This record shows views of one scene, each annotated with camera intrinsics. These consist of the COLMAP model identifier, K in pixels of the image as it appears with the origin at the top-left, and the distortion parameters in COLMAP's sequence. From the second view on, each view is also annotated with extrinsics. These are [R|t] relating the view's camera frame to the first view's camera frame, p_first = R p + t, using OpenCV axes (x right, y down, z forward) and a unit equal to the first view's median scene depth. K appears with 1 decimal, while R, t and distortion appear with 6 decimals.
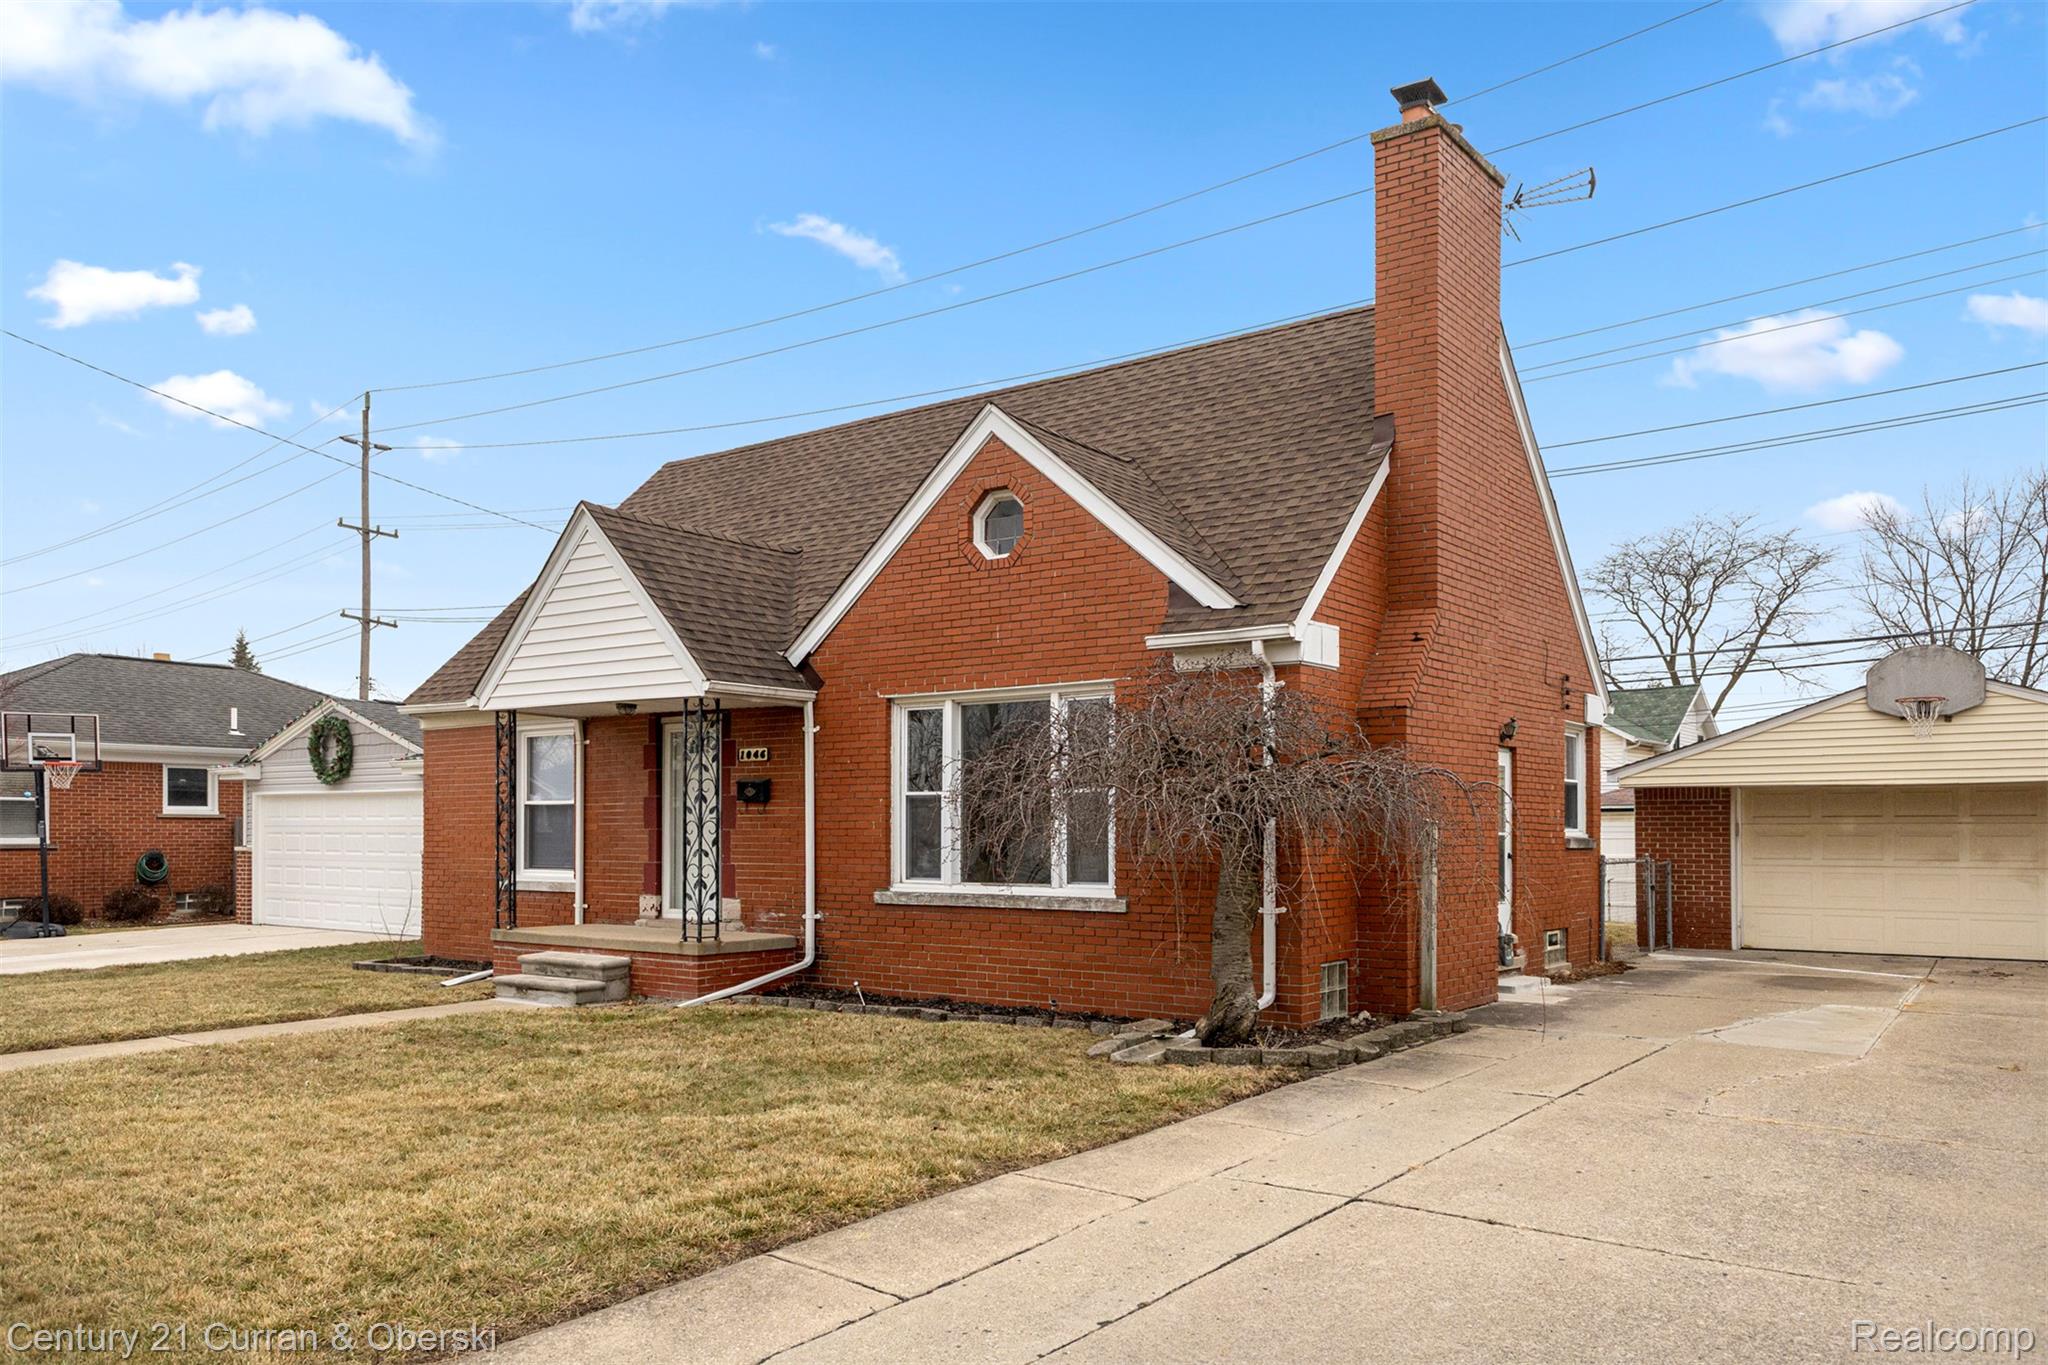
lens RADIAL K [[1507.3, 0, 1026.8], [0, 1507.3, 809.4], [0, 0, 1]] dist [0.032127, -0.024667]
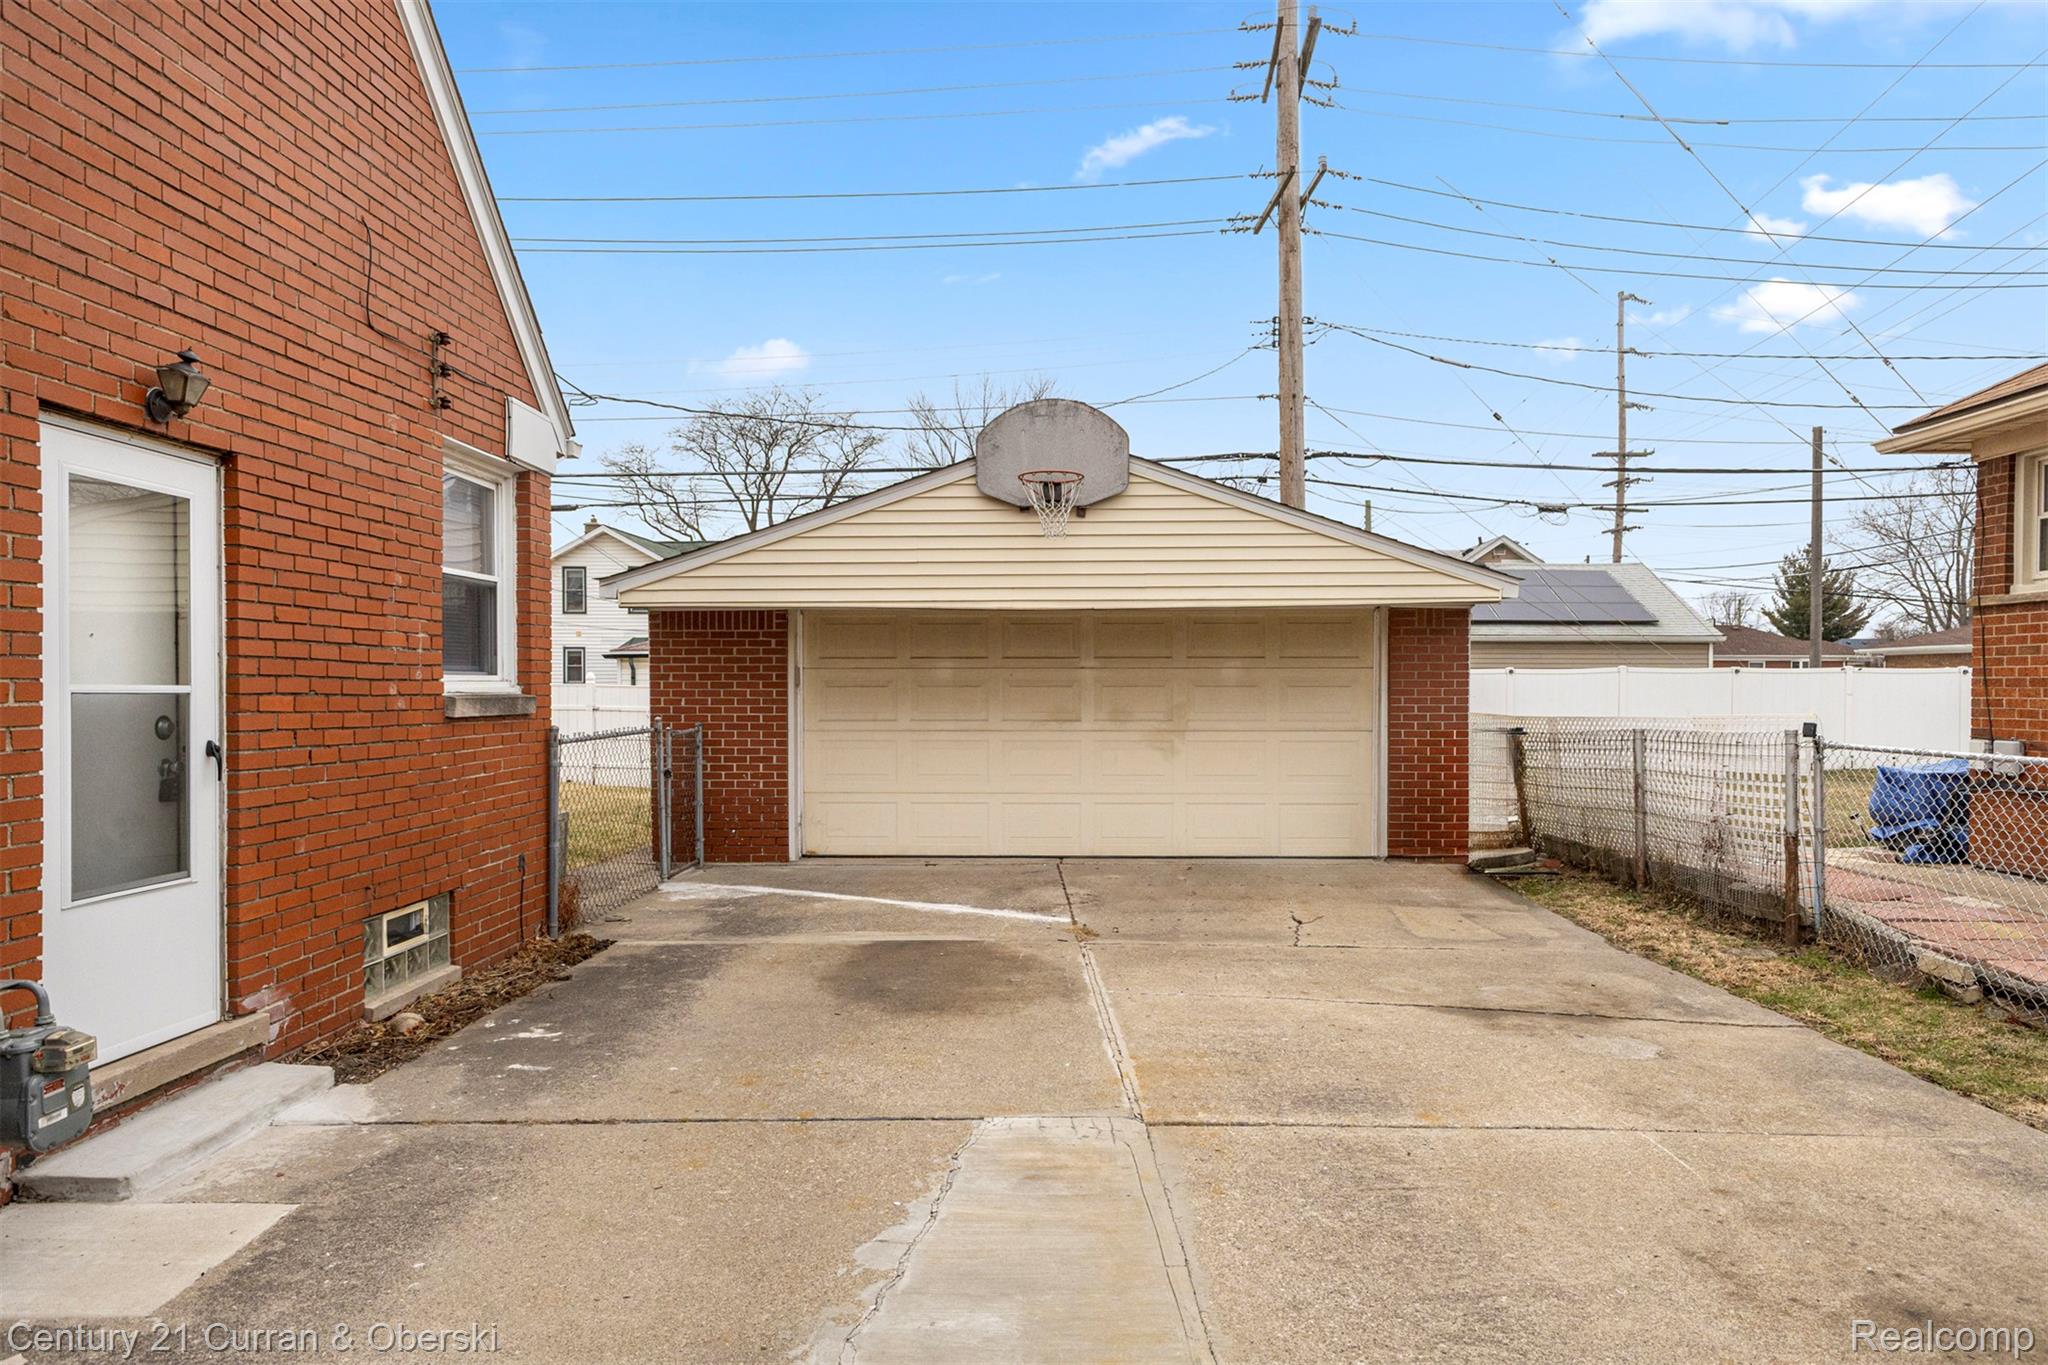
lens RADIAL K [[1251.9, 0, 1016.9], [0, 1251.9, 709.2], [0, 0, 1]] dist [0.003448, -0.000987]
pose [[0.824465, -0.013067, 0.565762, 0.312498], [-0.009160, 0.999294, 0.036428, 0.008581], [-0.565839, -0.035216, 0.823763, 0.649893]]
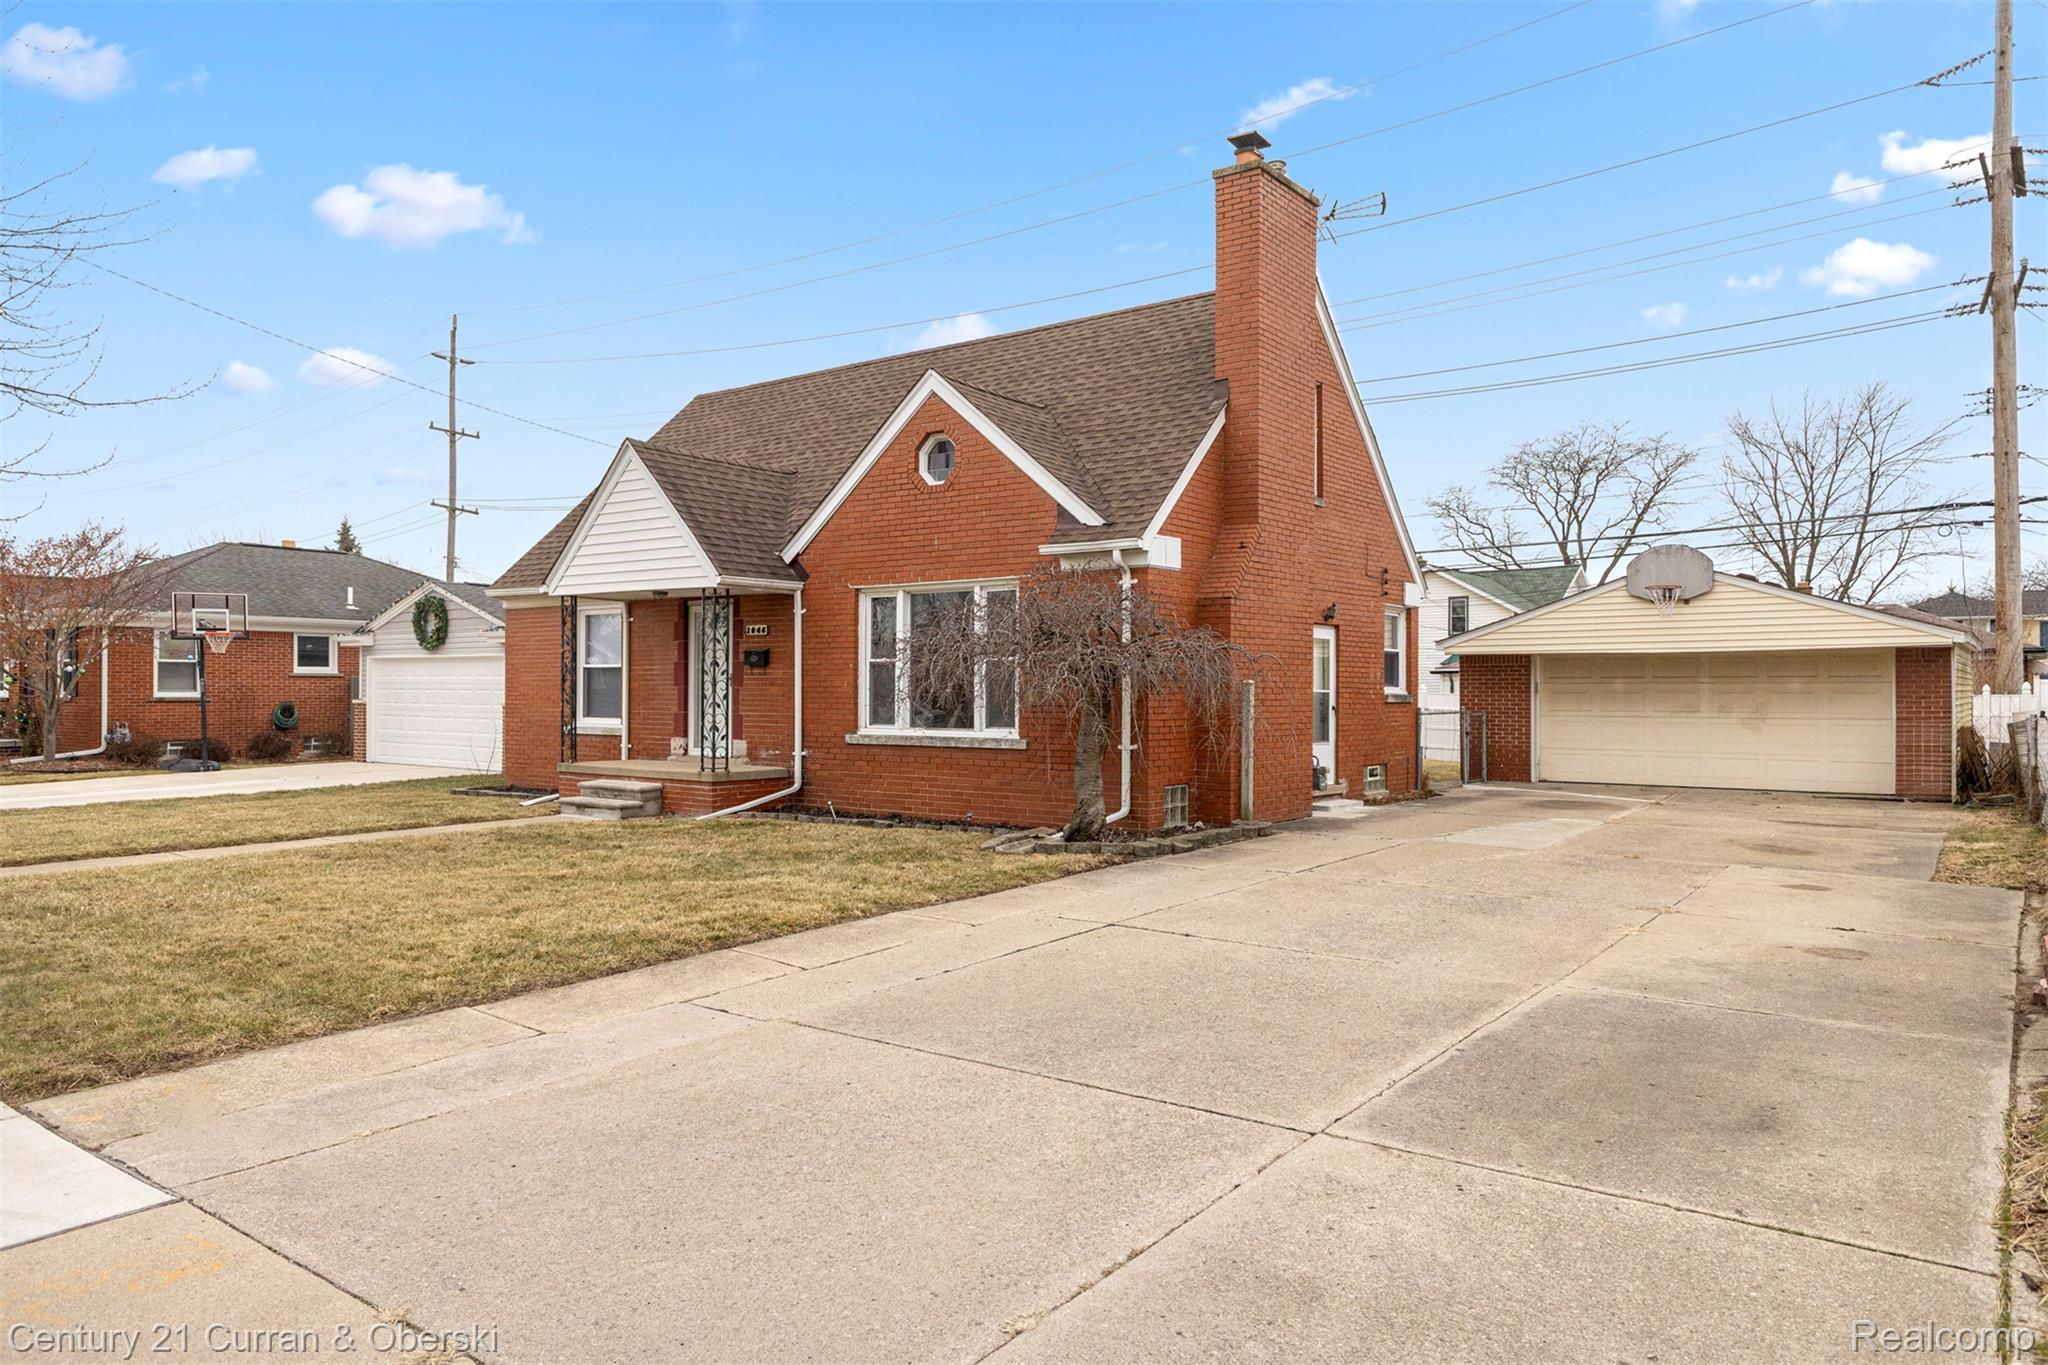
lens RADIAL K [[1339.4, 0, 1028.3], [0, 1339.4, 667.6], [0, 0, 1]] dist [0.003040, 0.001605]
pose [[0.999997, 0.001482, -0.002147, 0.057823], [-0.001484, 0.999998, -0.000937, -0.002771], [0.002145, 0.000940, 0.999997, -0.164815]]
